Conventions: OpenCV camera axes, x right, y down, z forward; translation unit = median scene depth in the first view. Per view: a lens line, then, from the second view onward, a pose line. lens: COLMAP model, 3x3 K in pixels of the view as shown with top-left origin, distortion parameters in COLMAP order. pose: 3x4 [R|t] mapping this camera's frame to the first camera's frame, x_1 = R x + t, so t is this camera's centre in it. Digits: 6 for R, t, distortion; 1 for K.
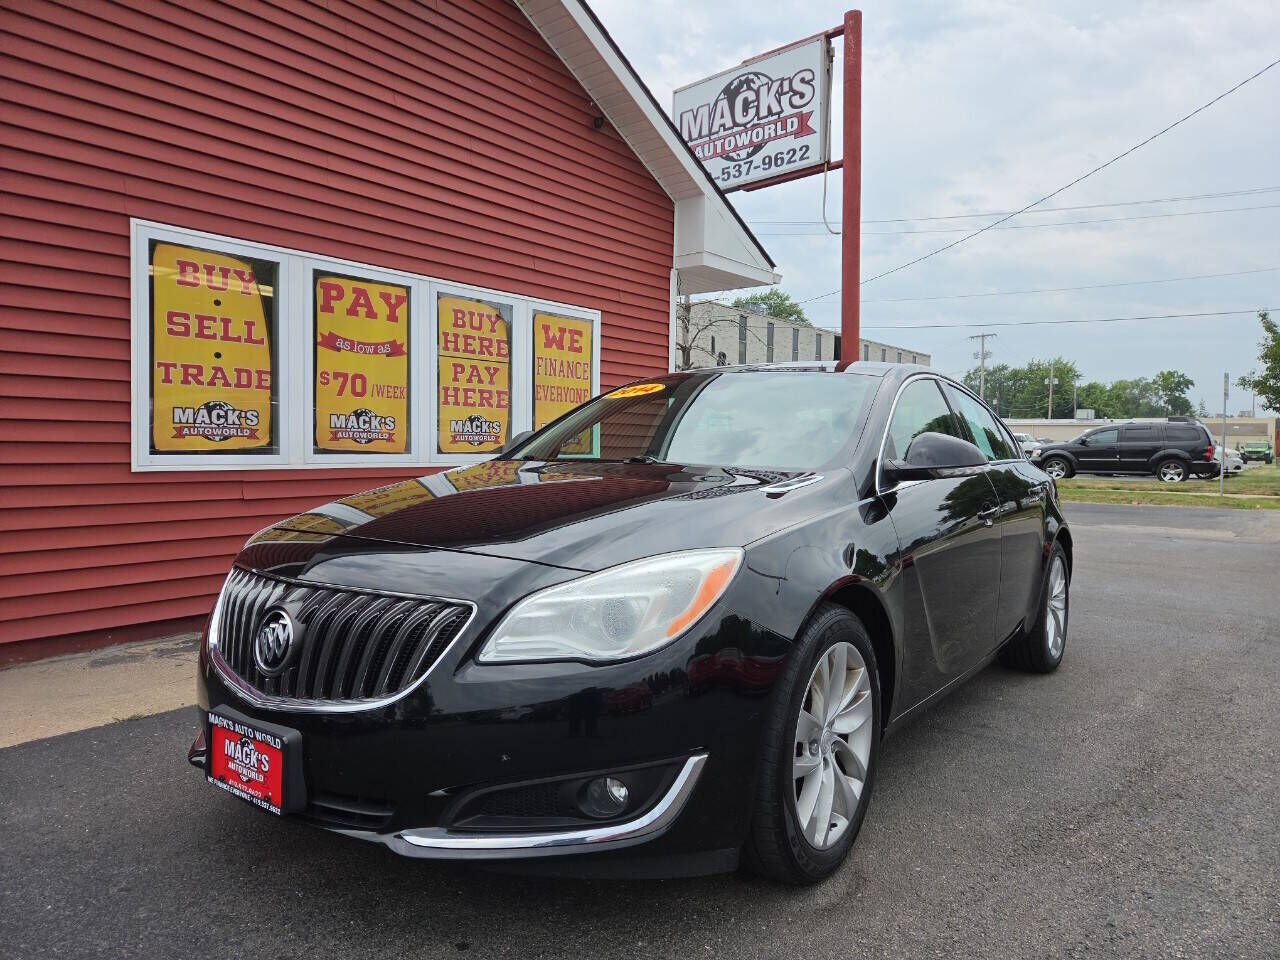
lens RADIAL K [[840.2, 0, 629.4], [0, 840.2, 480.3], [0, 0, 1]] dist [0.044782, -0.048406]
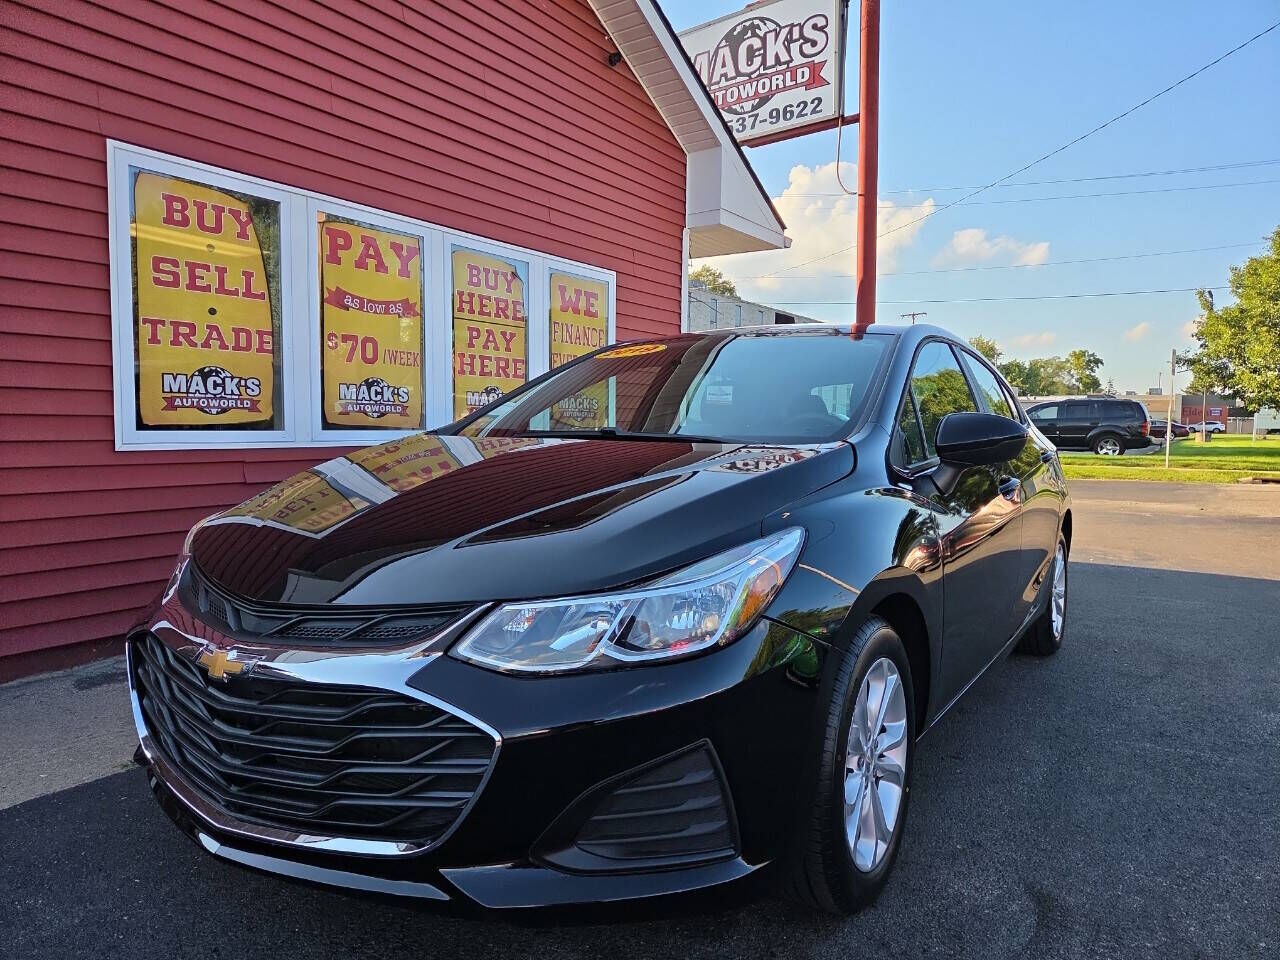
lens RADIAL K [[840.2, 0, 621.2], [0, 840.2, 488.6], [0, 0, 1]] dist [0.044782, -0.048406]
pose [[0.996947, -0.009113, 0.077545, -0.119420], [0.006397, 0.999360, 0.035194, 0.000573], [-0.077816, -0.034590, 0.996367, 0.101992]]
